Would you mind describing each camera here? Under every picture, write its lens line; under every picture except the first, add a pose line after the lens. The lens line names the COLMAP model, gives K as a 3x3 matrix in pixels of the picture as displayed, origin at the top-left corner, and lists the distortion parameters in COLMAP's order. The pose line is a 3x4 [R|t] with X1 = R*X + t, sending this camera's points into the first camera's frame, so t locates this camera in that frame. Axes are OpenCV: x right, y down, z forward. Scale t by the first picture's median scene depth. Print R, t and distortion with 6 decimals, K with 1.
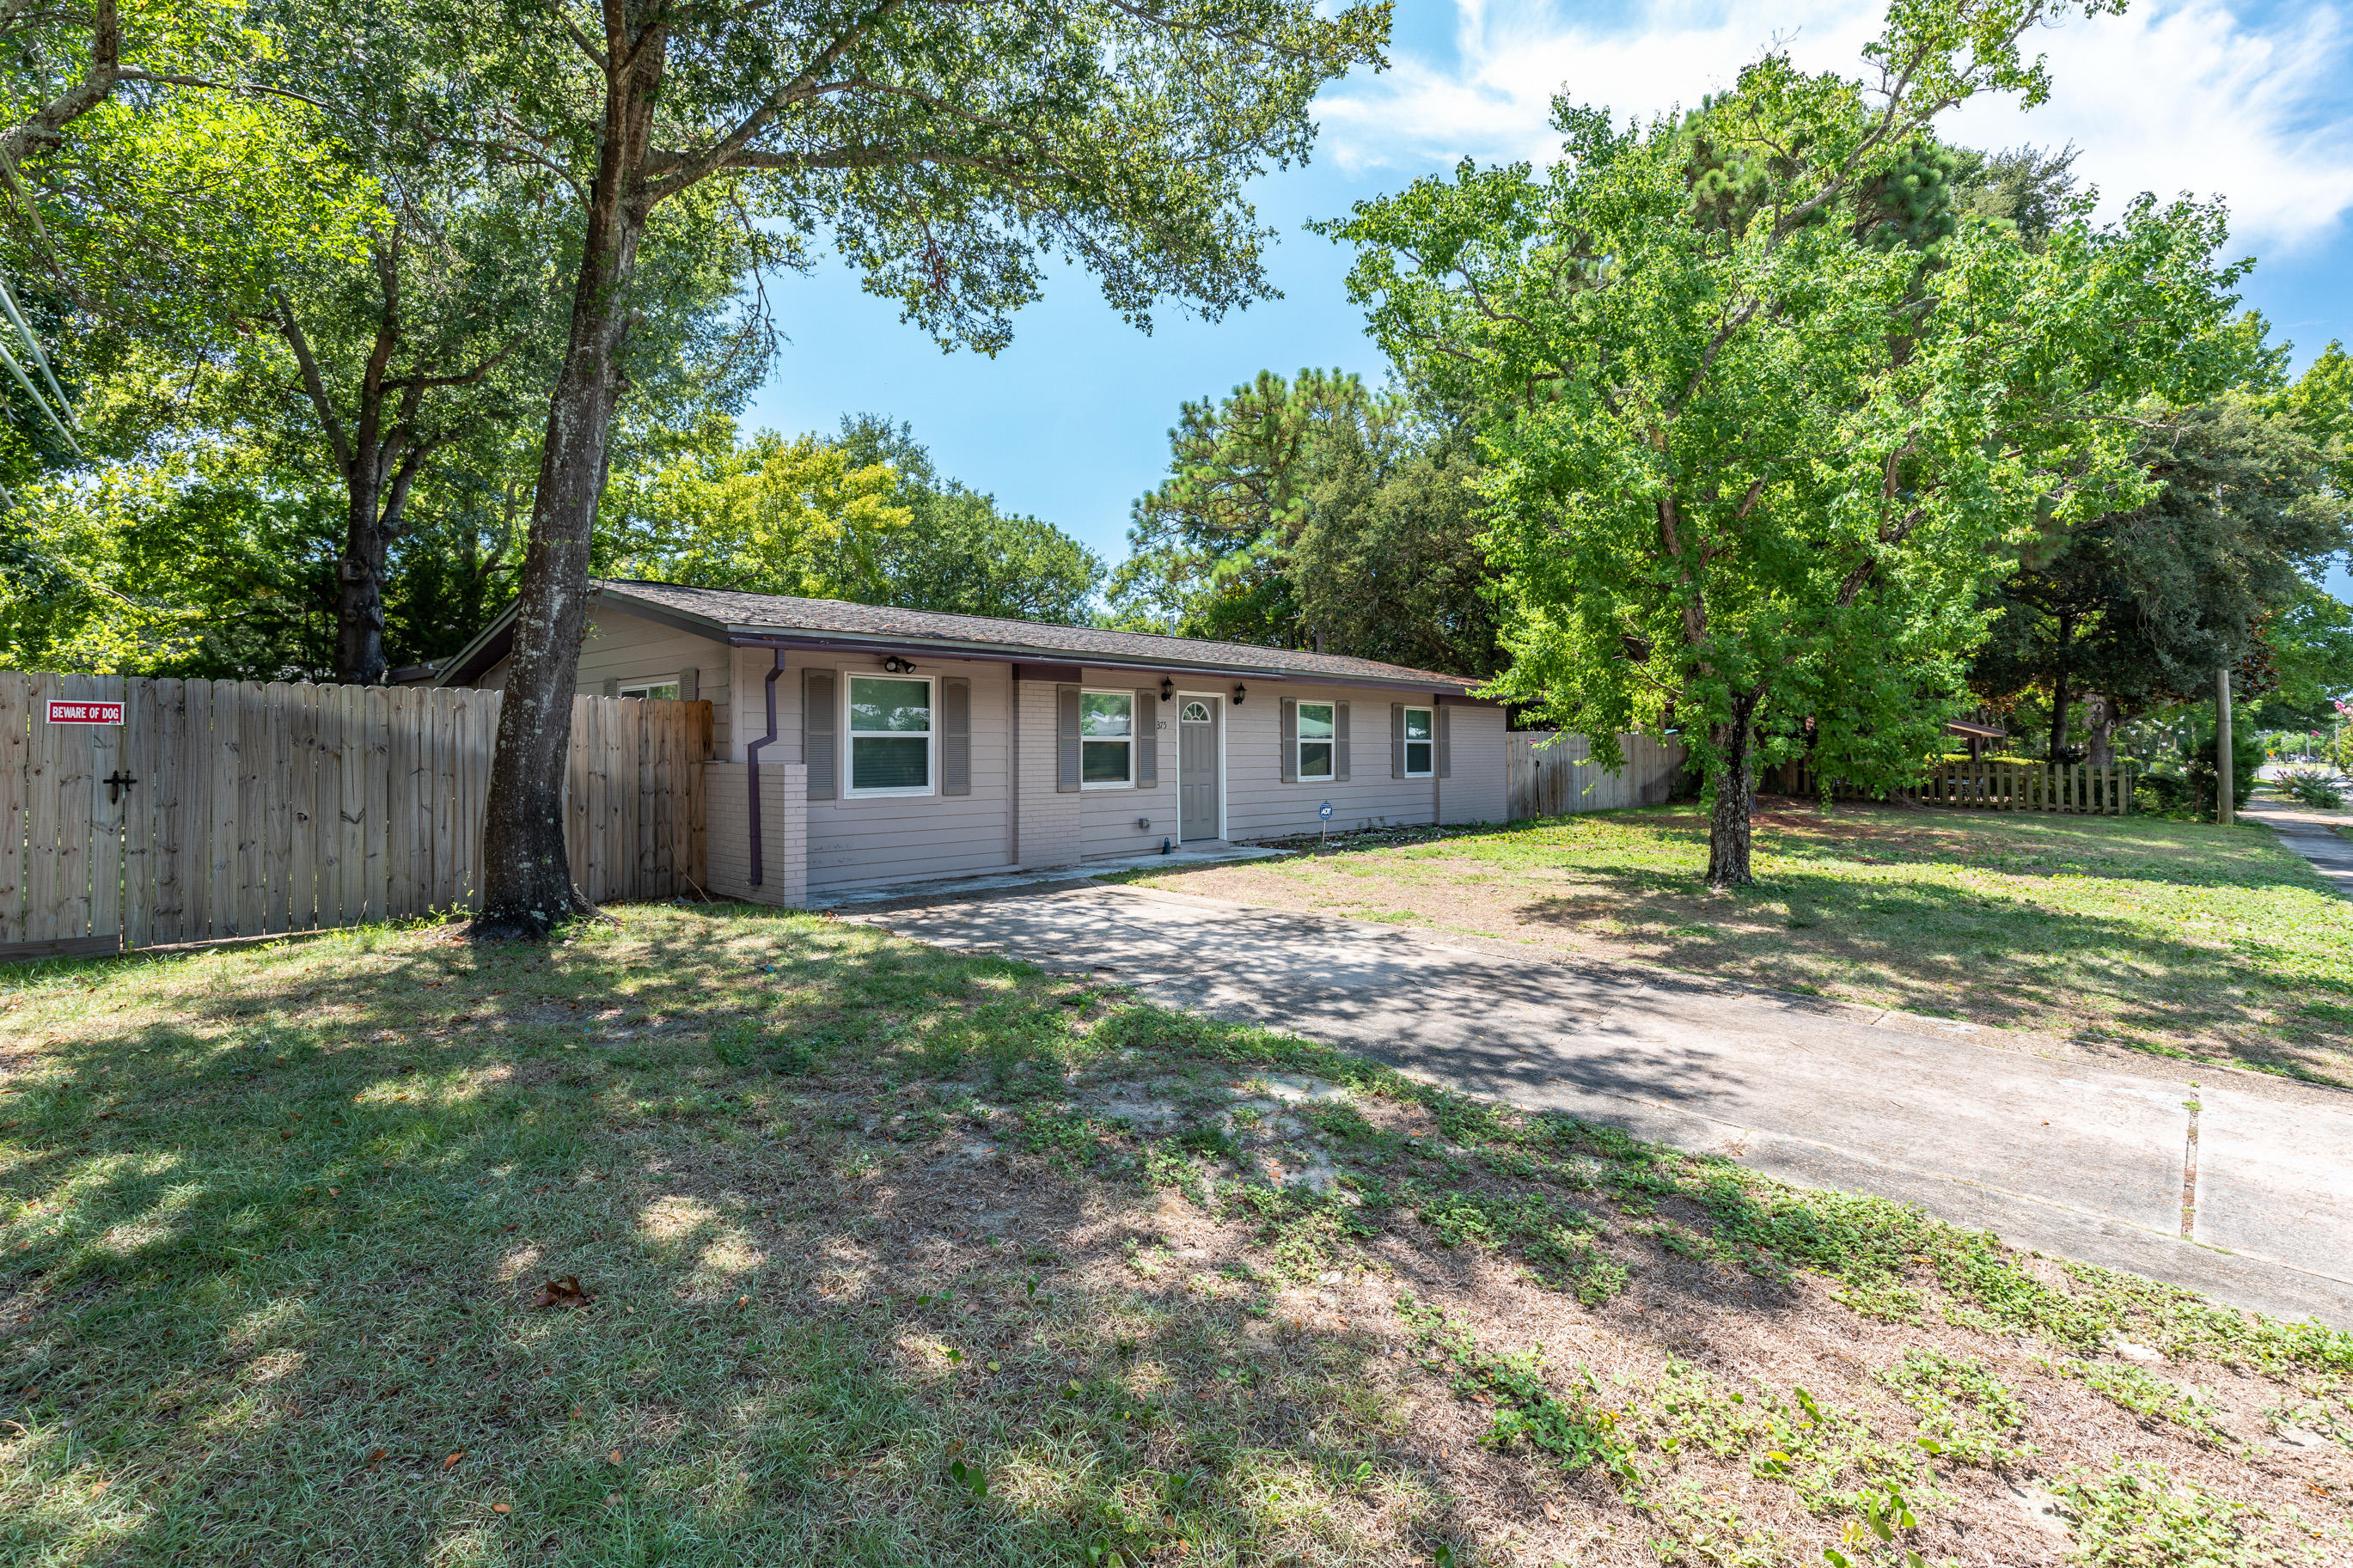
lens RADIAL K [[1072.1, 0, 1040.5], [0, 1072.1, 737.2], [0, 0, 1]] dist [0.001800, 0.000652]
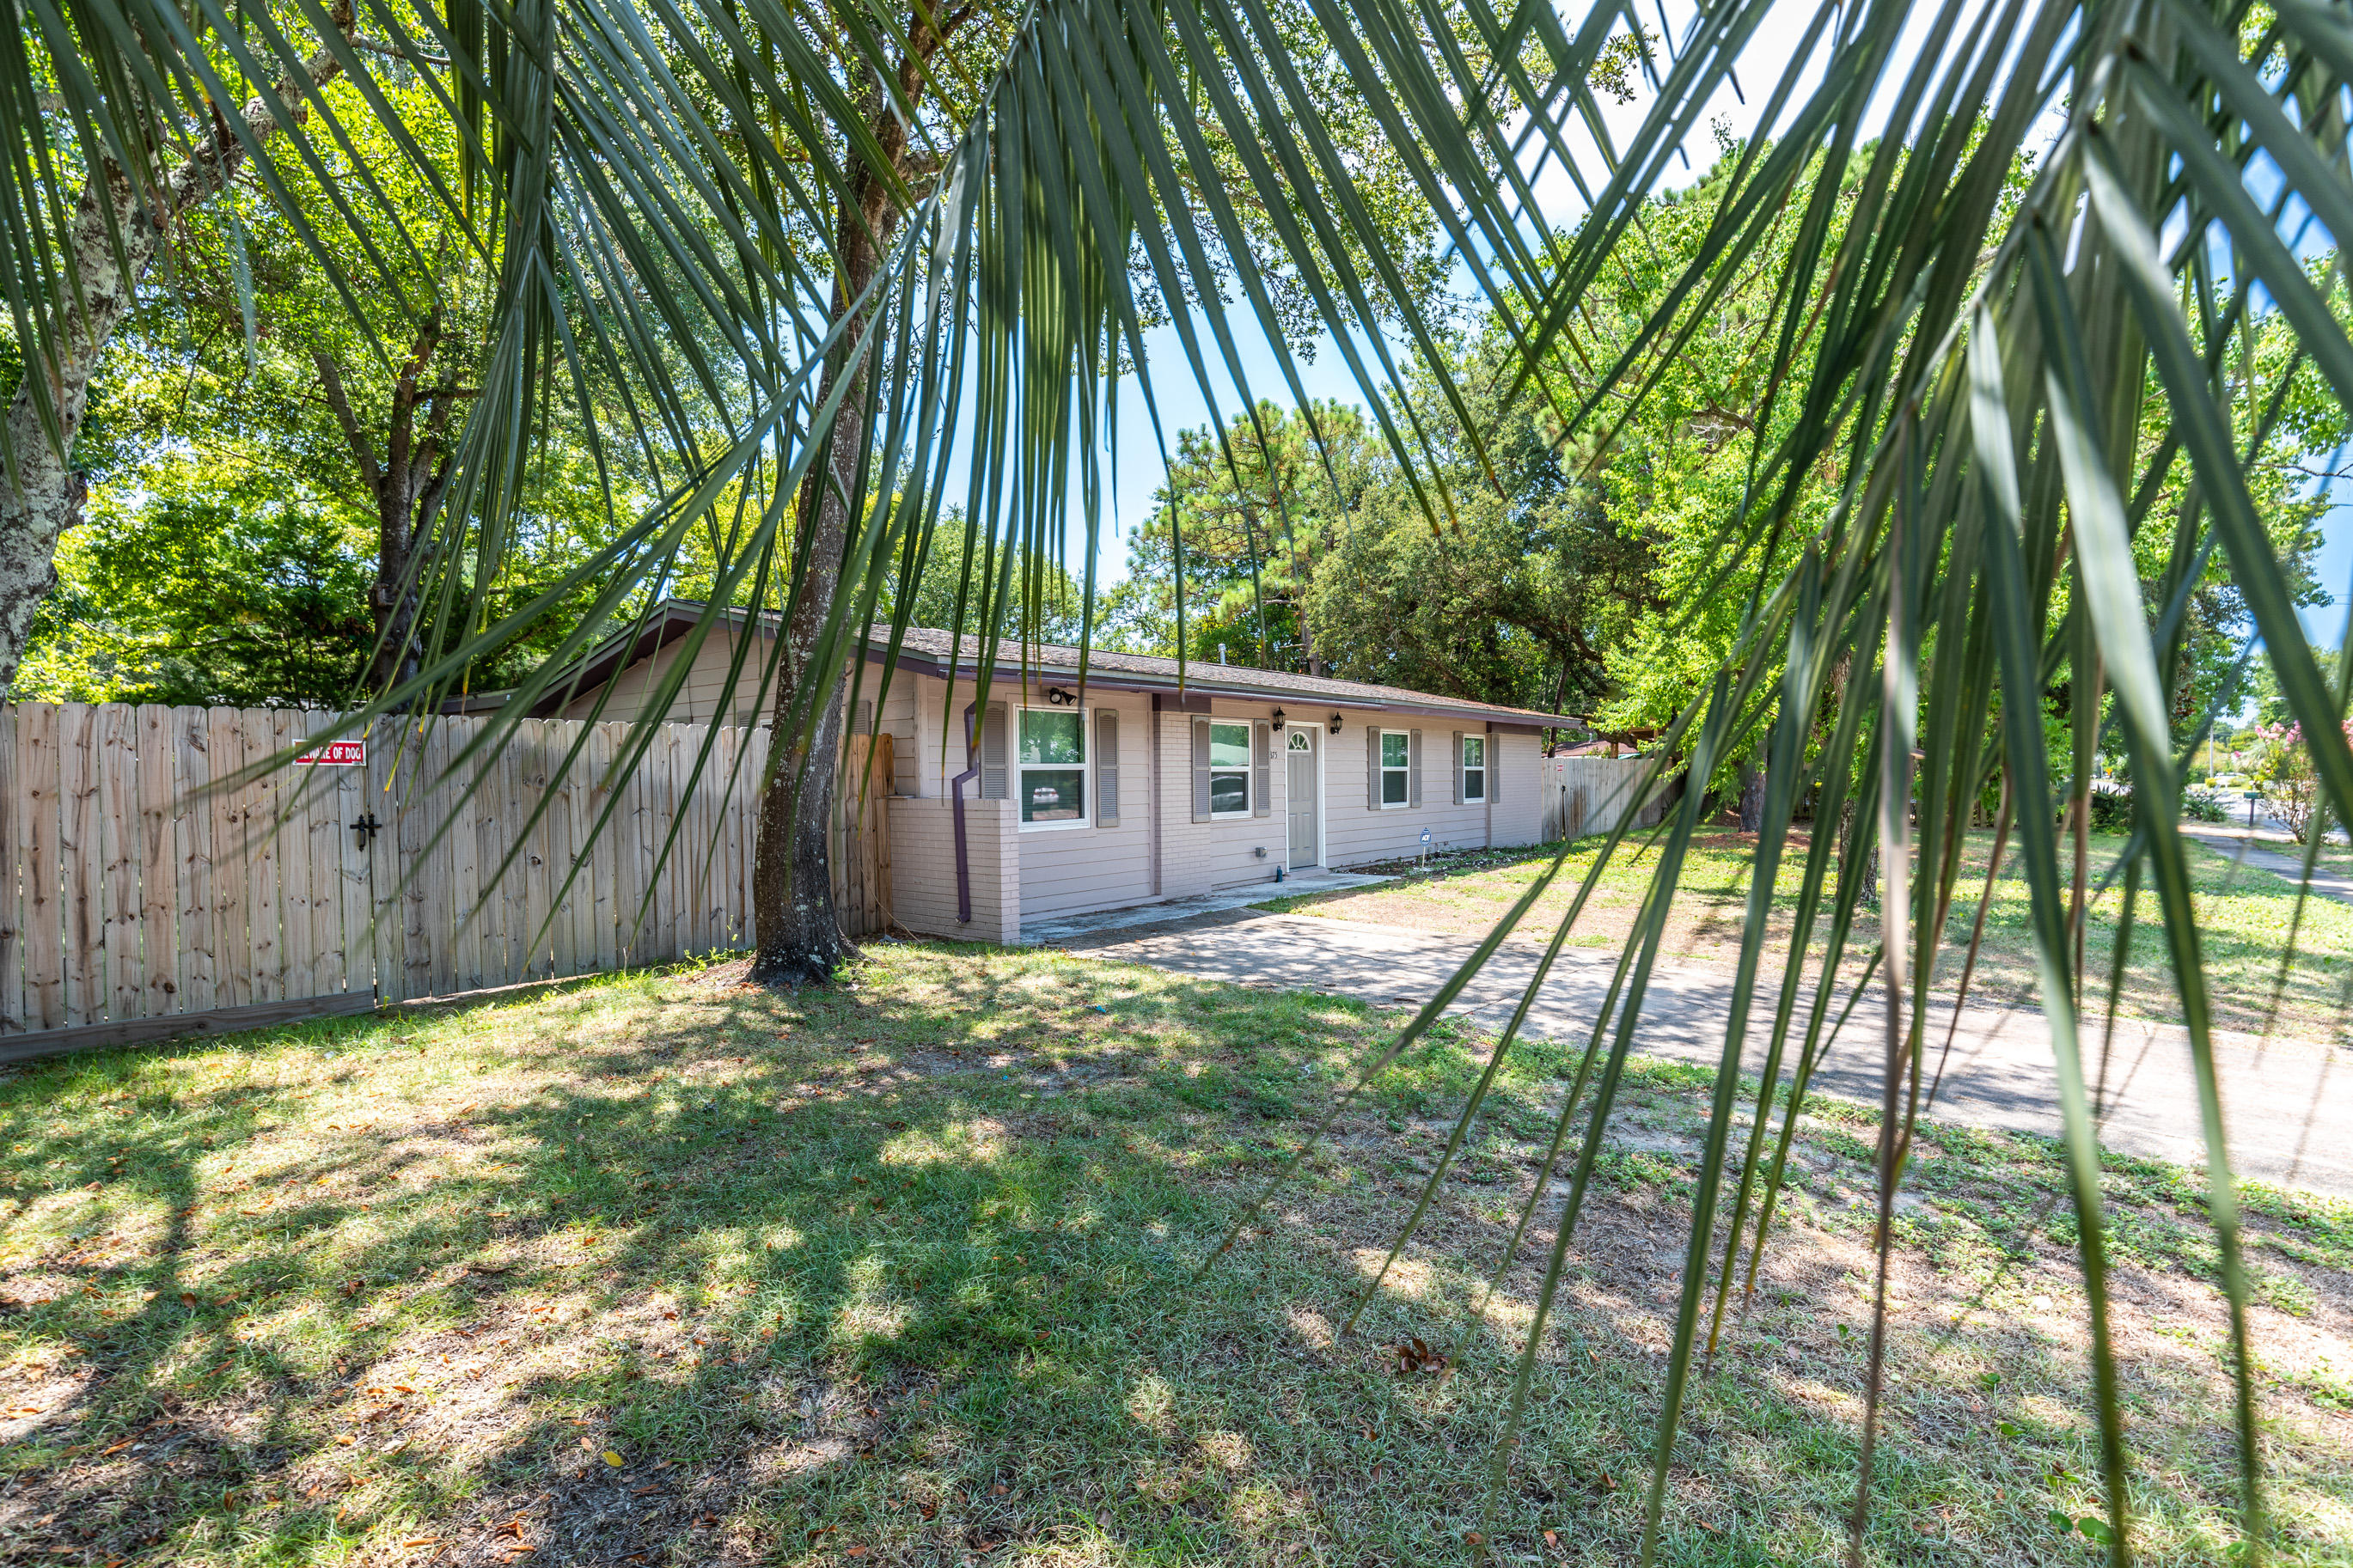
lens RADIAL K [[1072.1, 0, 1041.0], [0, 1072.1, 790.1], [0, 0, 1]] dist [0.001800, 0.000652]
pose [[0.996656, -0.008865, 0.081234, -0.162912], [0.006917, 0.999682, 0.024235, -0.003748], [-0.081423, -0.023592, 0.996400, 0.013933]]
